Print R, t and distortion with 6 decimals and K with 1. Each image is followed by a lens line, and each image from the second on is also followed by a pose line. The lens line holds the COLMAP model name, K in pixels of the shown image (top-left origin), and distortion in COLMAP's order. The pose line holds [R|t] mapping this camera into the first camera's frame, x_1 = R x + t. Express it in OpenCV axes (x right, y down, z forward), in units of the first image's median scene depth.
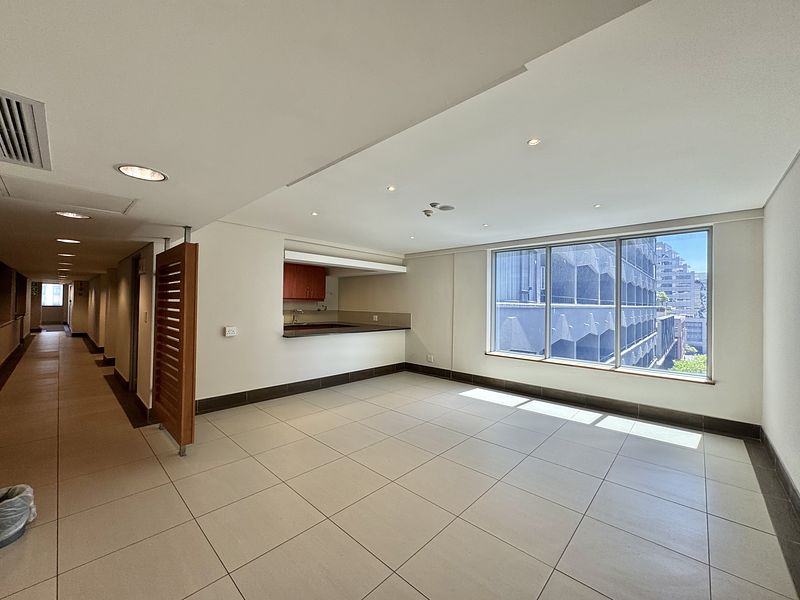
lens RADIAL K [[312.7, 0, 404.0], [0, 312.7, 299.6], [0, 0, 1]] dist [0.000185, -0.000090]
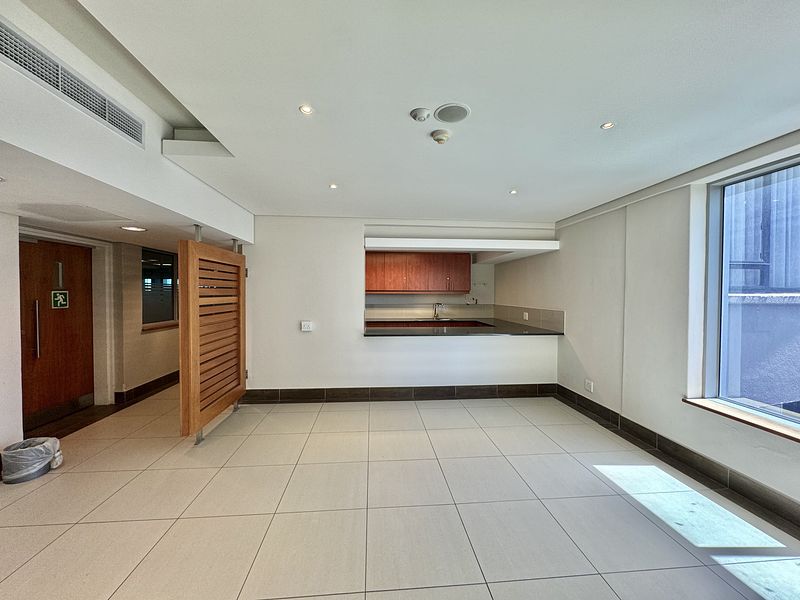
lens RADIAL K [[318.9, 0, 401.3], [0, 318.9, 298.5], [0, 0, 1]] dist [-0.001098, -0.000432]
pose [[0.745891, -0.001055, -0.666067, 0.237895], [0.015788, 0.999746, 0.016096, 0.001874], [0.665880, -0.022521, 0.745719, 0.307561]]
